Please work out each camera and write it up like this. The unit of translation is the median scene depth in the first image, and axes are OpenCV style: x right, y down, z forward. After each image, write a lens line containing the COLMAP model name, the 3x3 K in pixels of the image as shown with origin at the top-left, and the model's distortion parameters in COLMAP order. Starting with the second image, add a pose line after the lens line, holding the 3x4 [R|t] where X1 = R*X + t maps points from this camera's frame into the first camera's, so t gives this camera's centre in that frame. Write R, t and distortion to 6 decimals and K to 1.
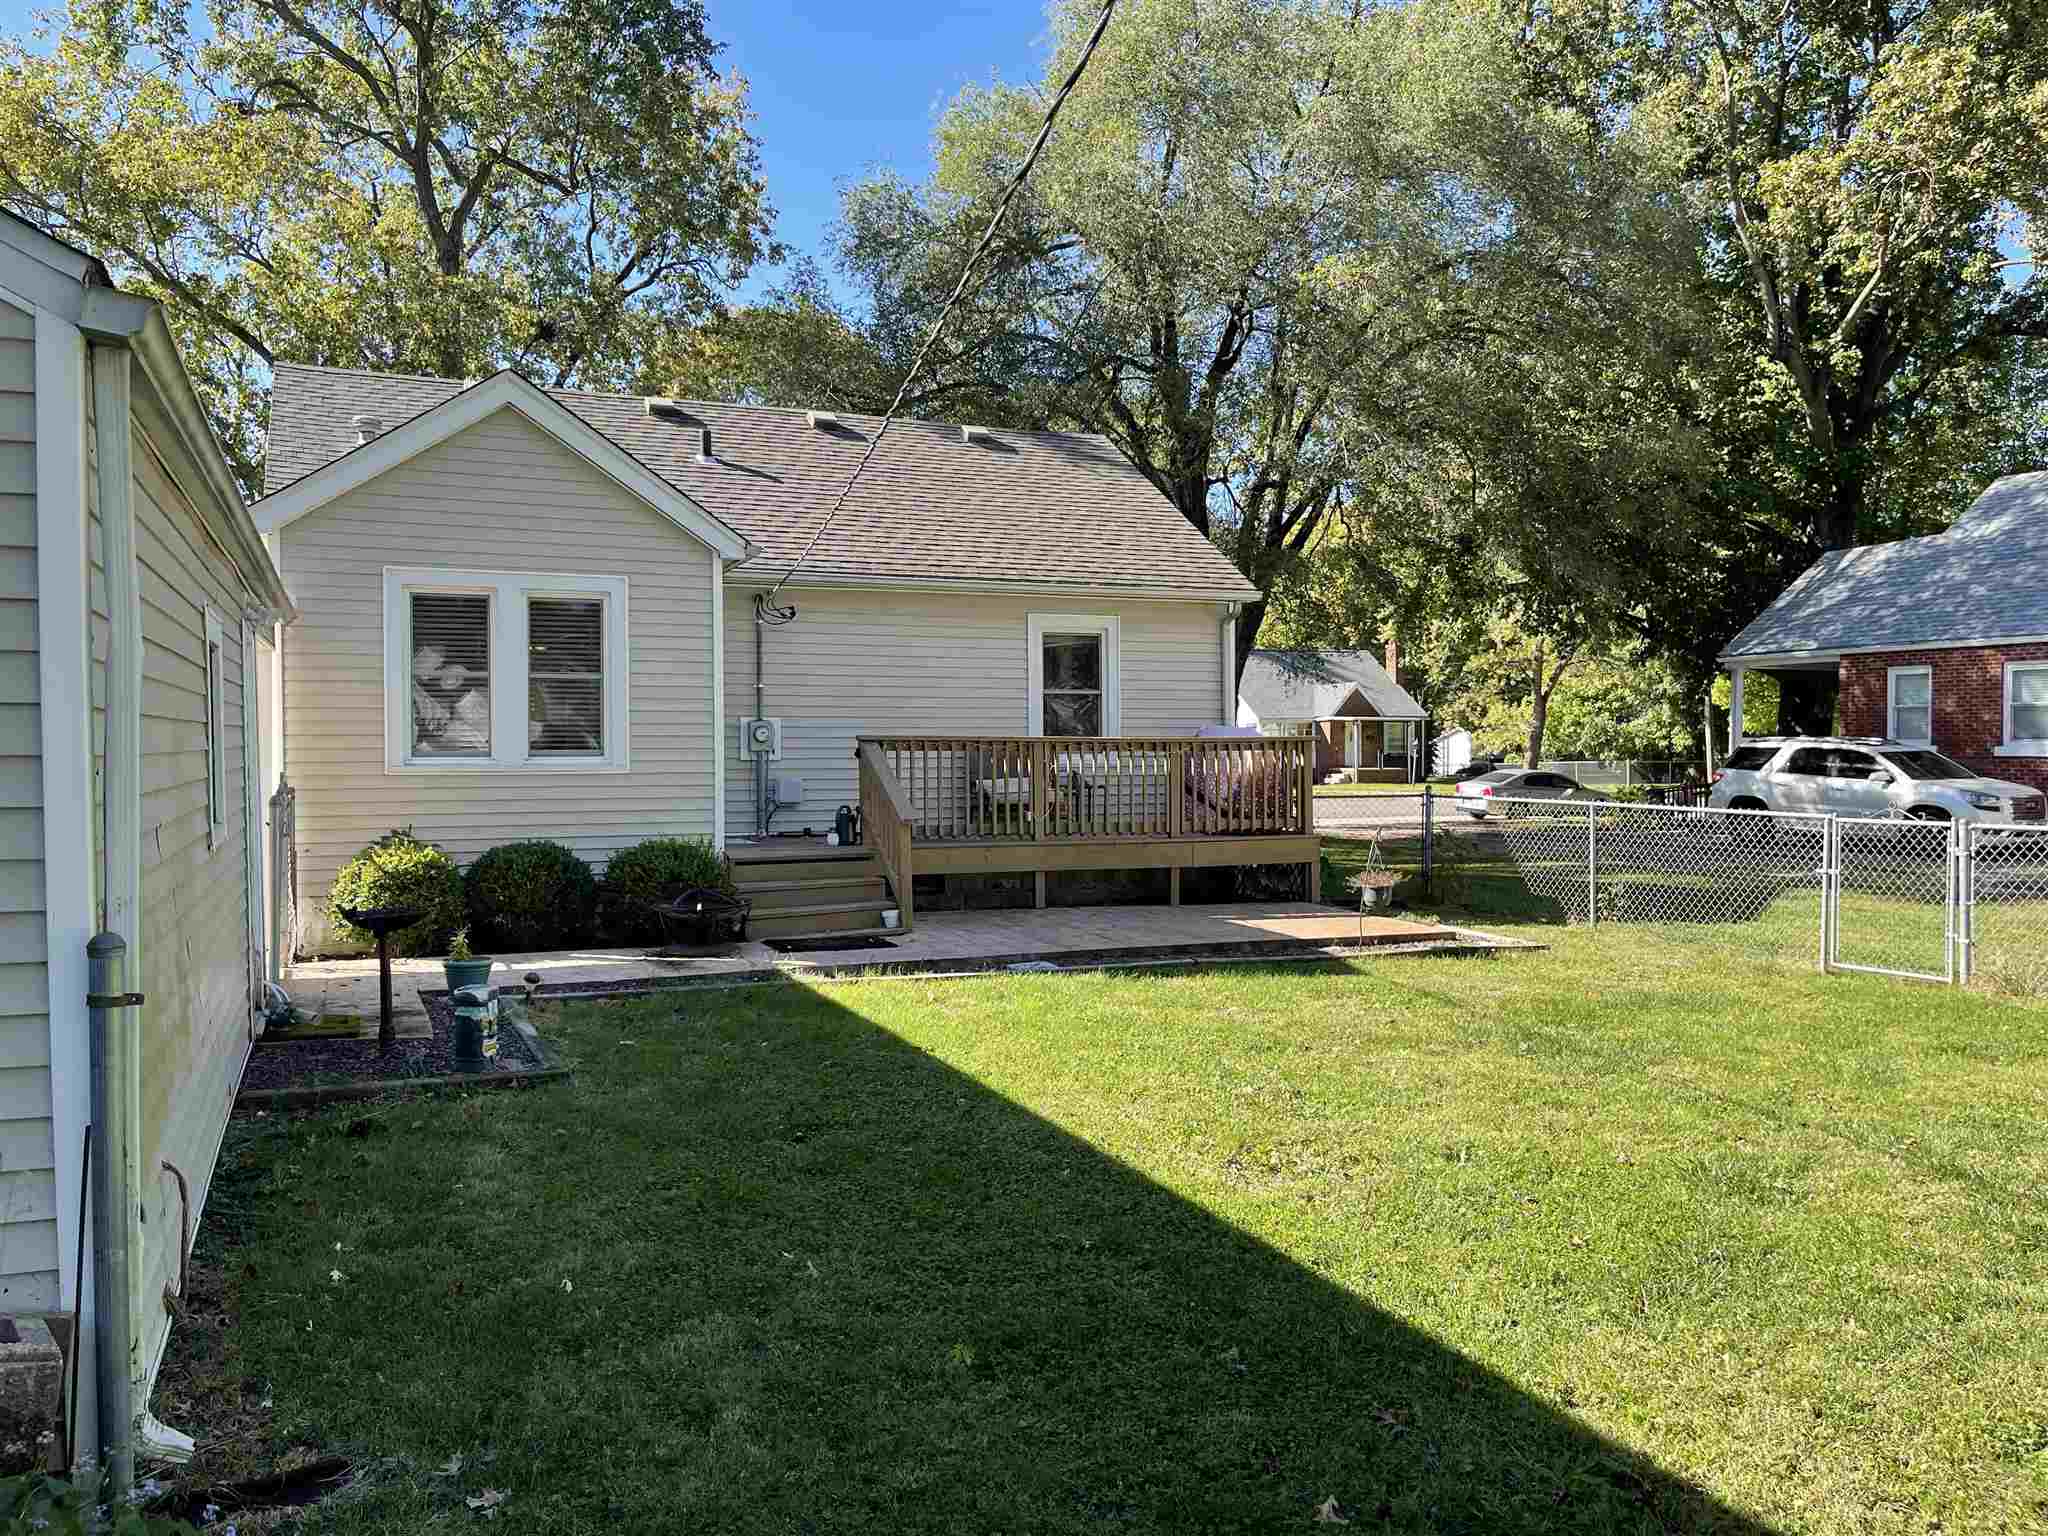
lens RADIAL K [[1558.9, 0, 1027.6], [0, 1558.9, 778.8], [0, 0, 1]] dist [0.032276, -0.012839]
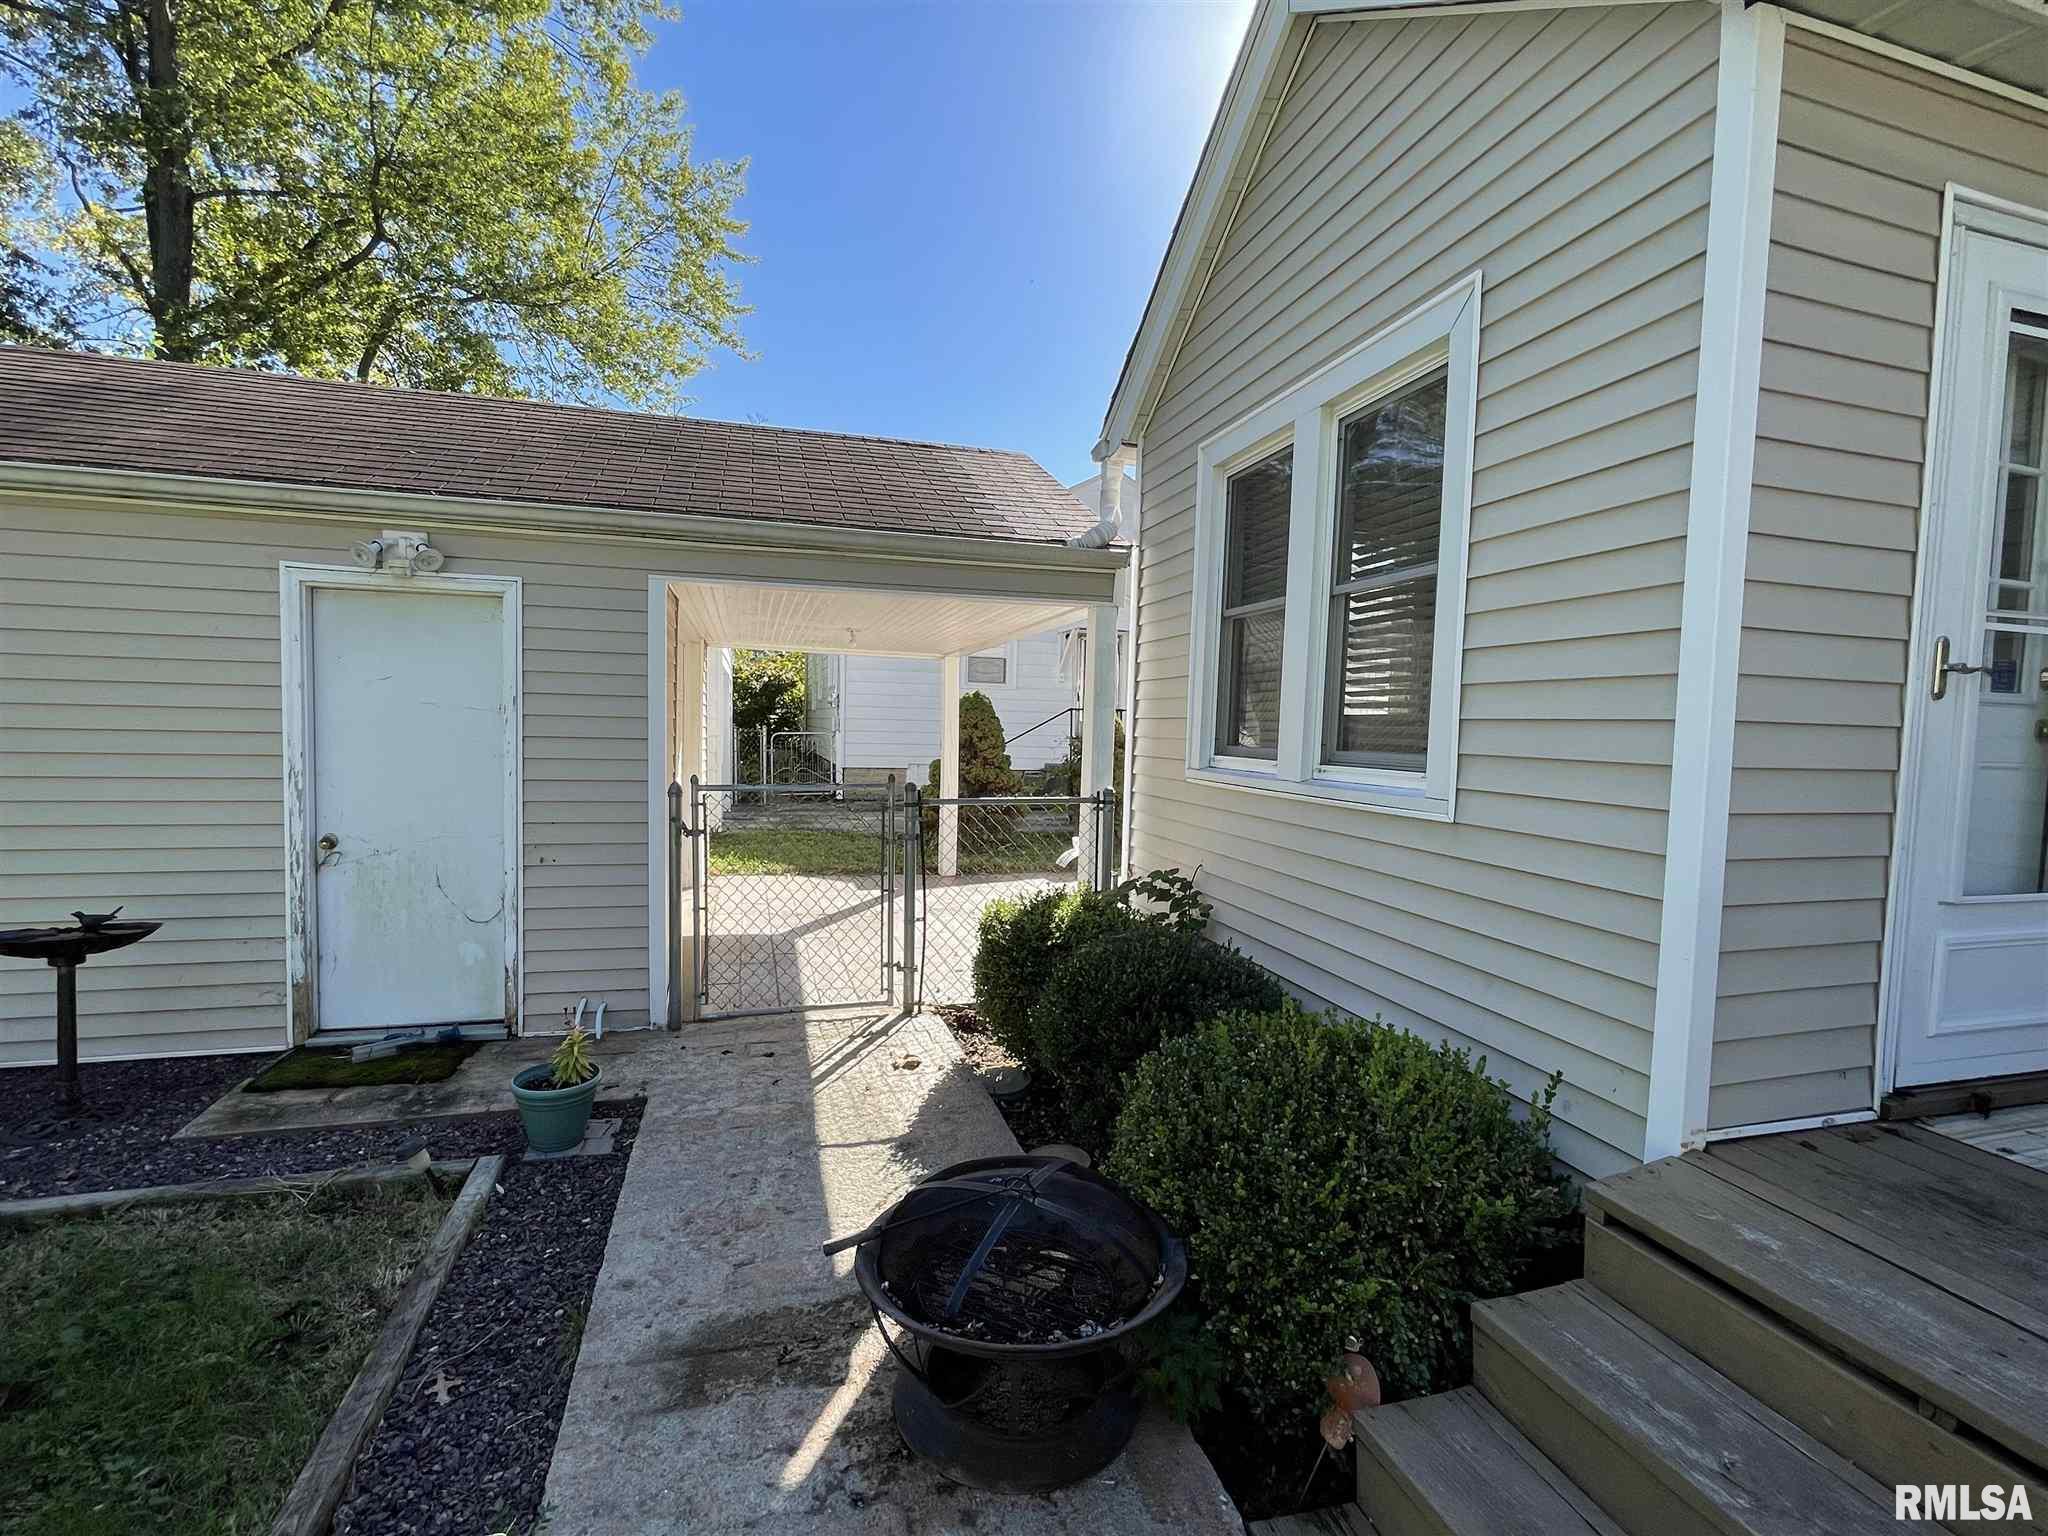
lens RADIAL K [[930.2, 0, 1019.6], [0, 930.2, 776.5], [0, 0, 1]] dist [0.004730, -0.000589]
pose [[-0.146008, 0.052027, -0.987914, -0.021752], [-0.046964, 0.997126, 0.059453, -0.018235], [0.988168, 0.055077, -0.143145, 0.763172]]
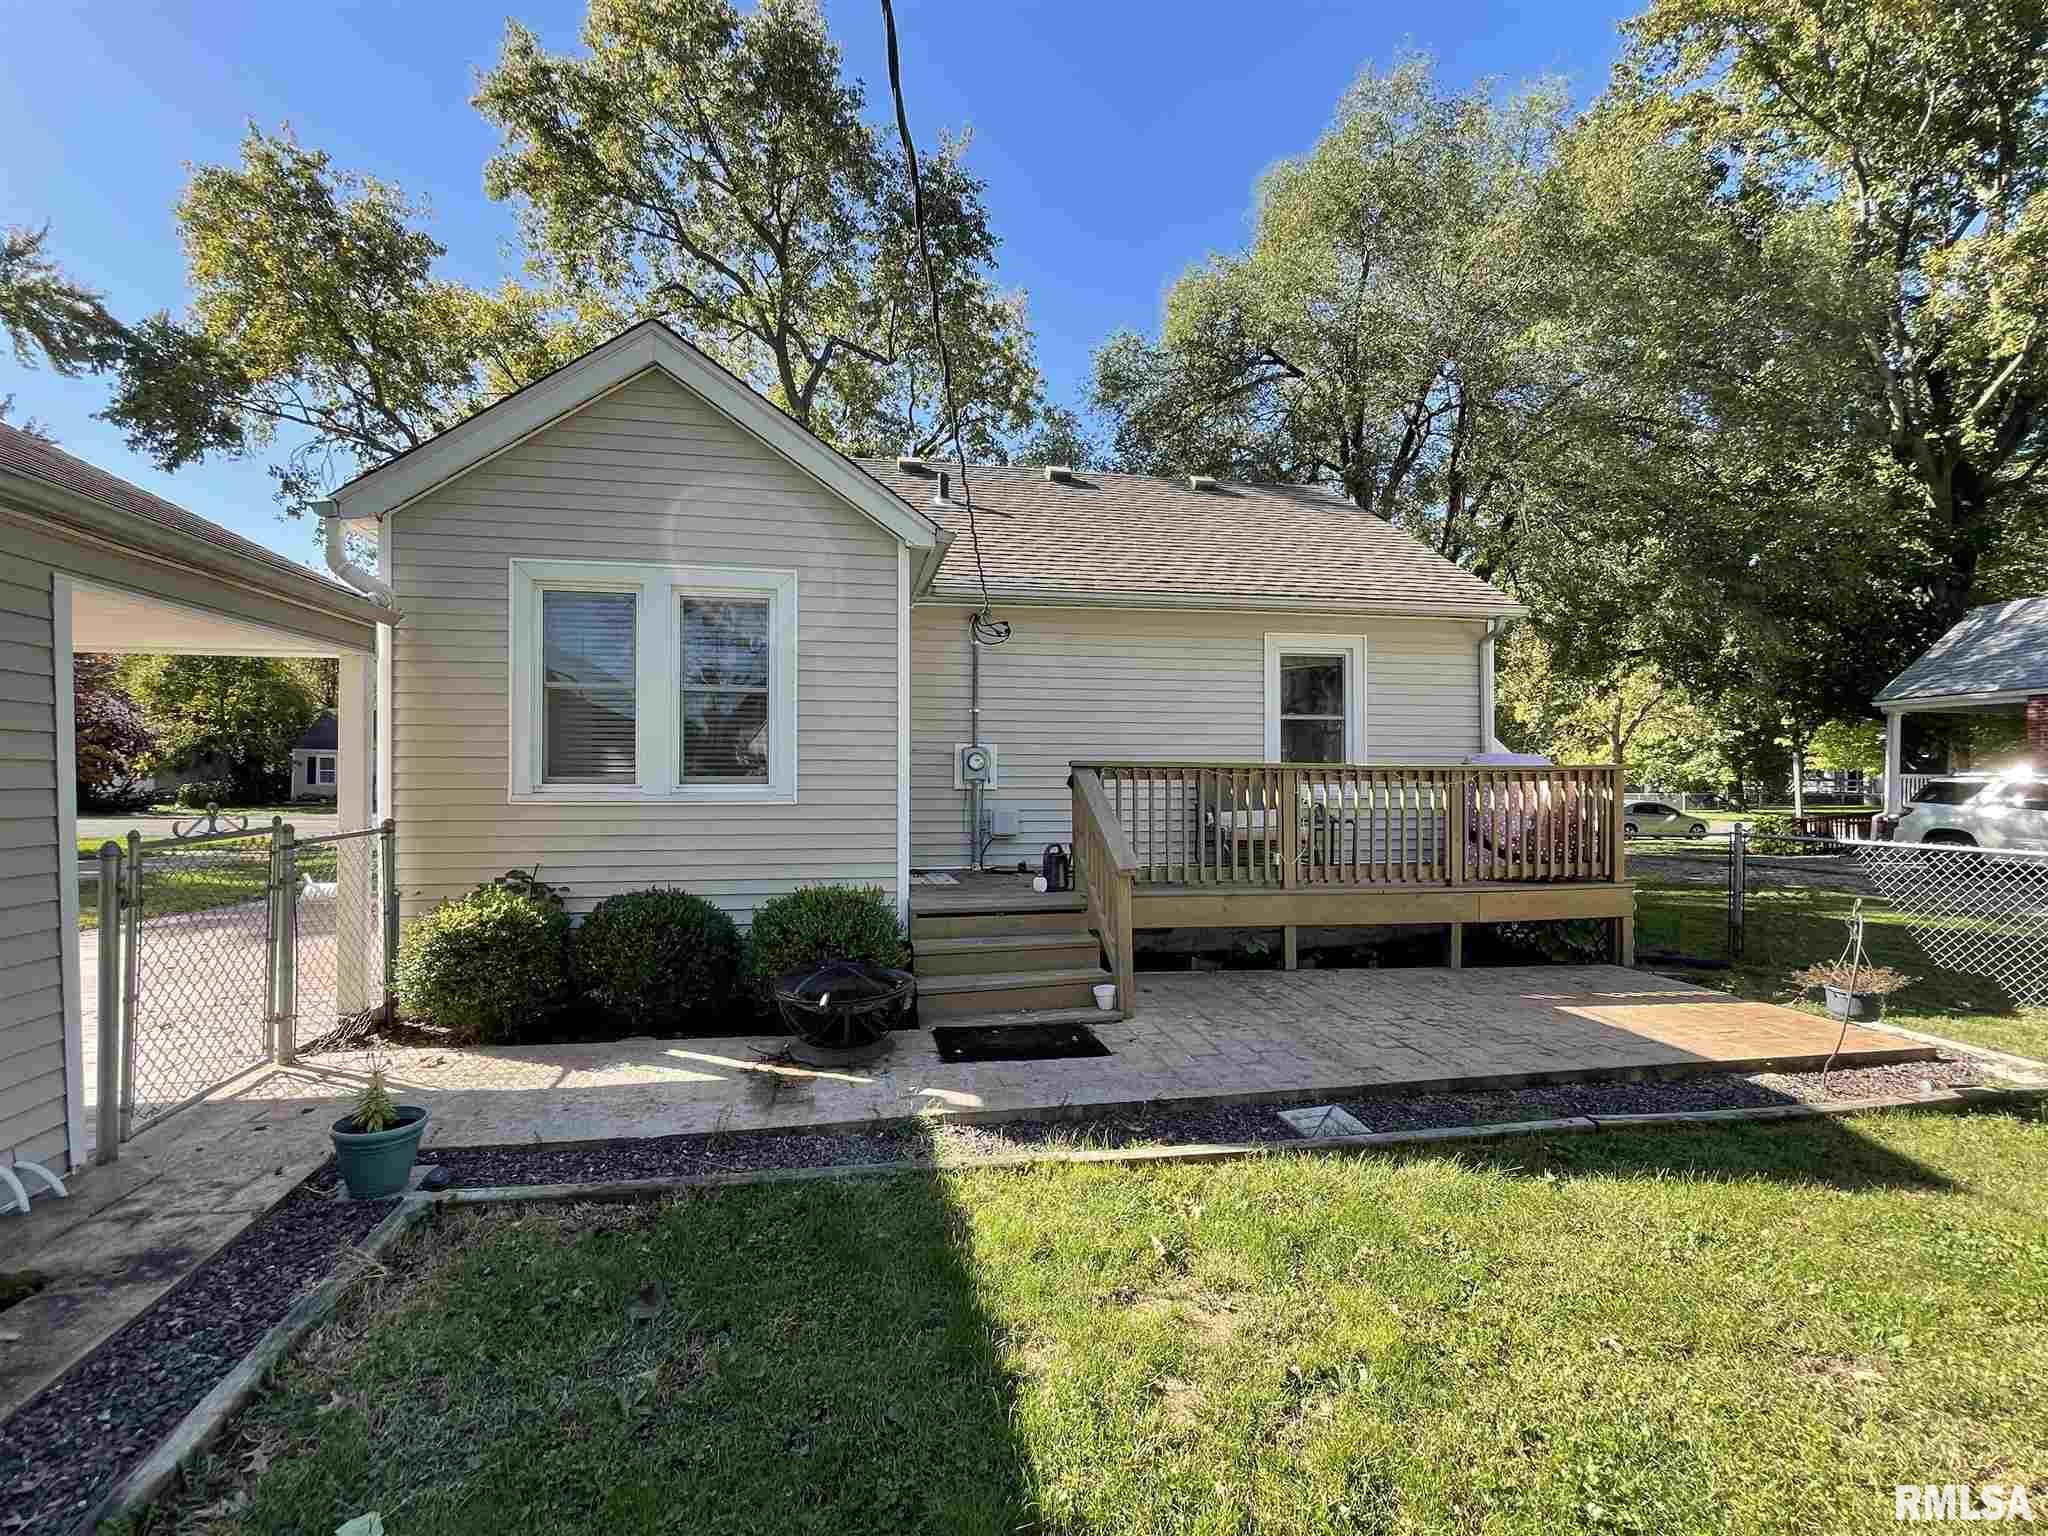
lens RADIAL K [[930.2, 0, 1021.8], [0, 930.2, 776.9], [0, 0, 1]] dist [0.004730, -0.000589]
pose [[0.978610, 0.003971, -0.205685, -0.027452], [-0.008985, 0.999685, -0.023451, -0.006105], [0.205527, 0.024798, 0.978337, 0.438793]]
